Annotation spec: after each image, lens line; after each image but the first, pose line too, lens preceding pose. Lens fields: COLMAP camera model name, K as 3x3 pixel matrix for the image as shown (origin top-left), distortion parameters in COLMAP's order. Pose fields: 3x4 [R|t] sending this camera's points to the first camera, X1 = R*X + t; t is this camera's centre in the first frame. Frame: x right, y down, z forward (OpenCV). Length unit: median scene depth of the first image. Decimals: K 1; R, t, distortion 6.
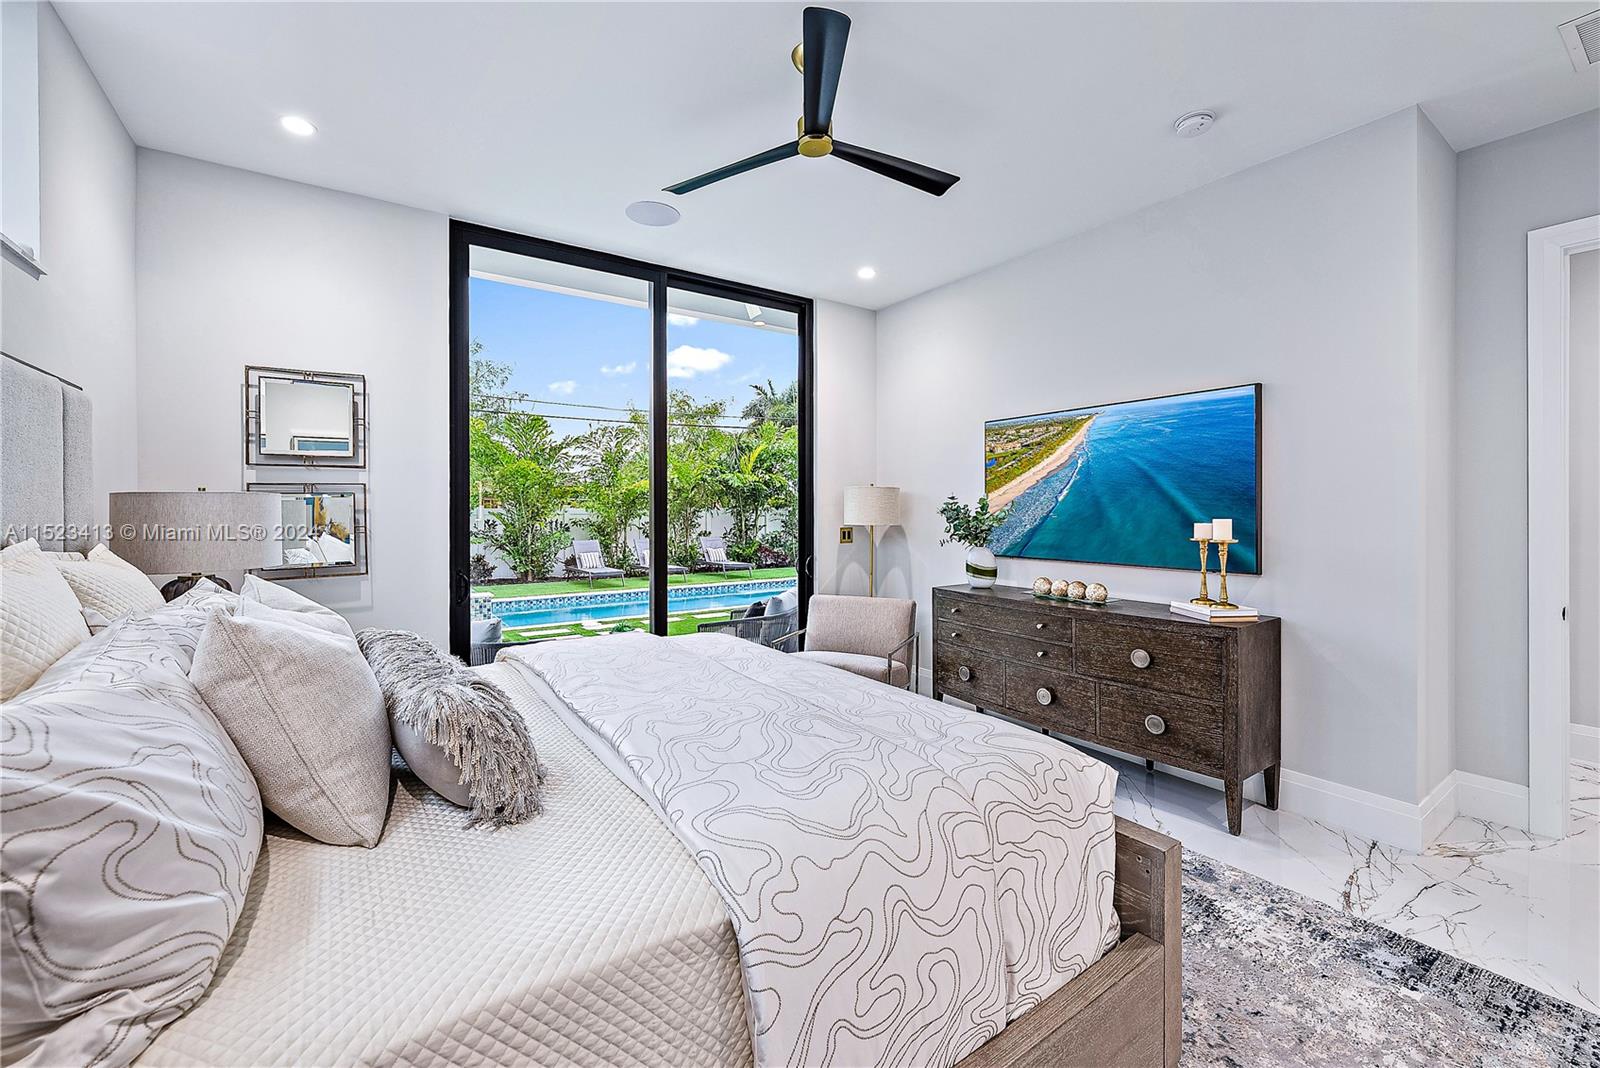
lens RADIAL K [[645.9, 0, 801.0], [0, 645.9, 502.5], [0, 0, 1]] dist [0.001740, 0.000204]
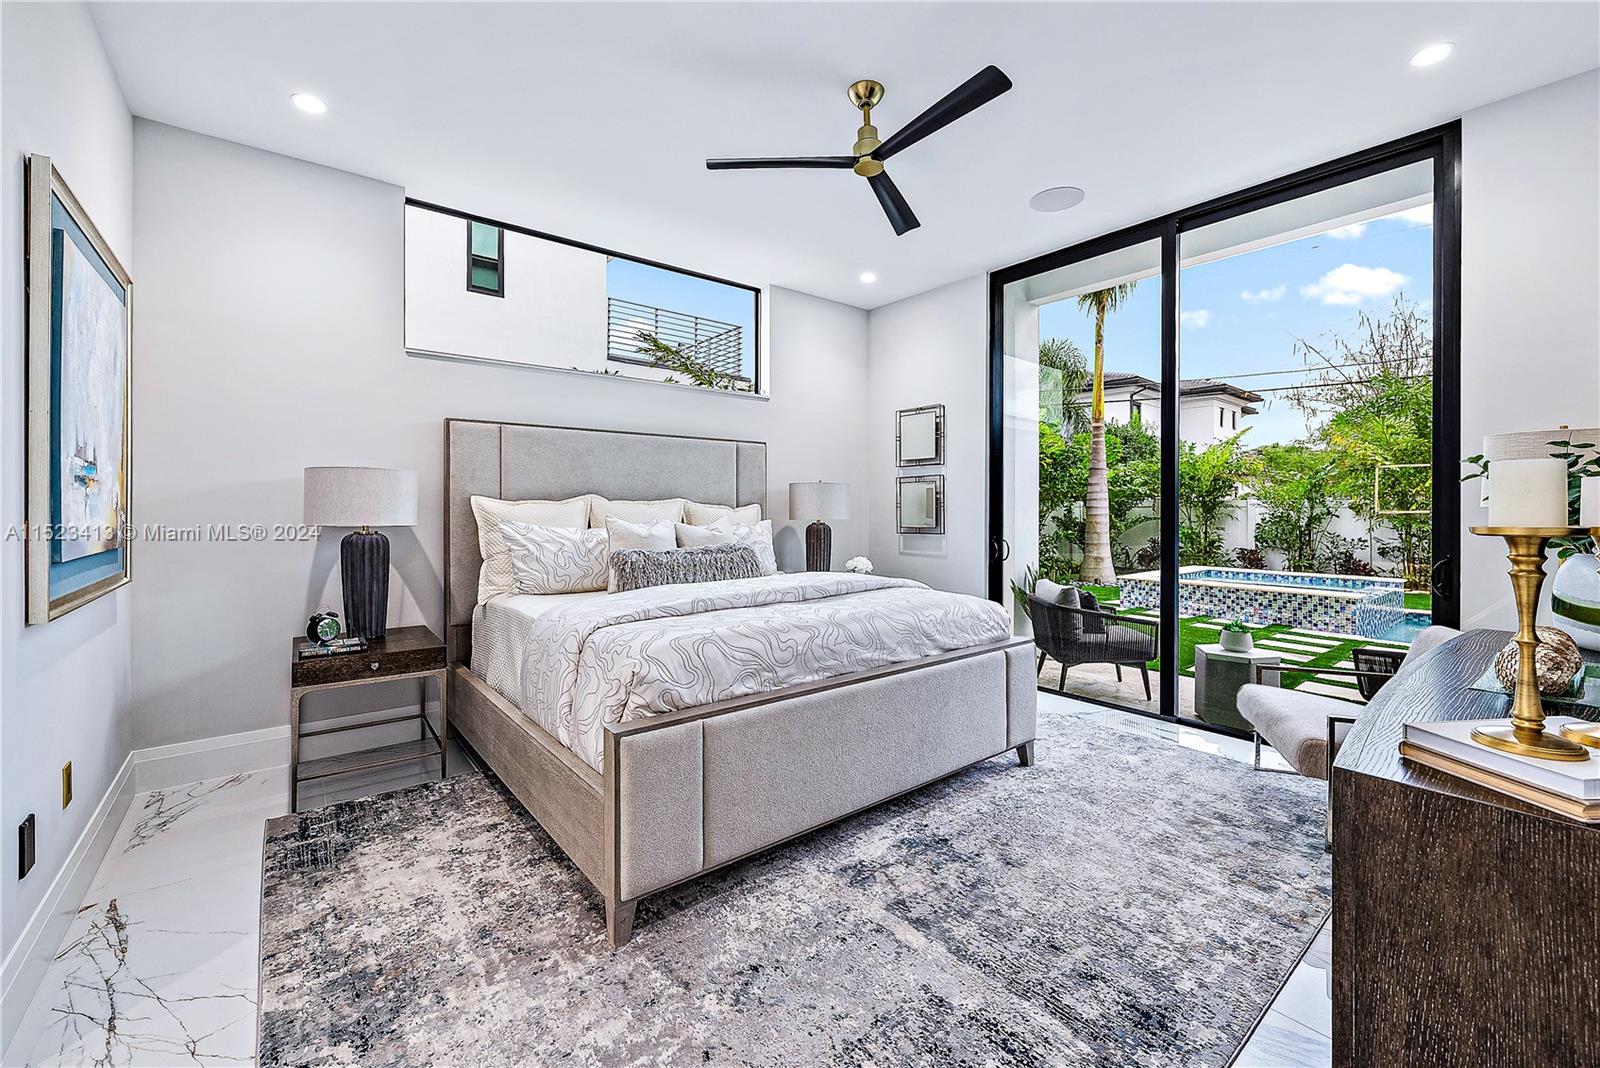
lens RADIAL K [[645.9, 0, 801.0], [0, 645.9, 502.5], [0, 0, 1]] dist [0.001740, 0.000204]
pose [[0.063933, 0.003445, -0.997948, 0.815366], [-0.001040, 0.999994, 0.003385, 0.030756], [0.997954, 0.000821, 0.063936, 0.569018]]
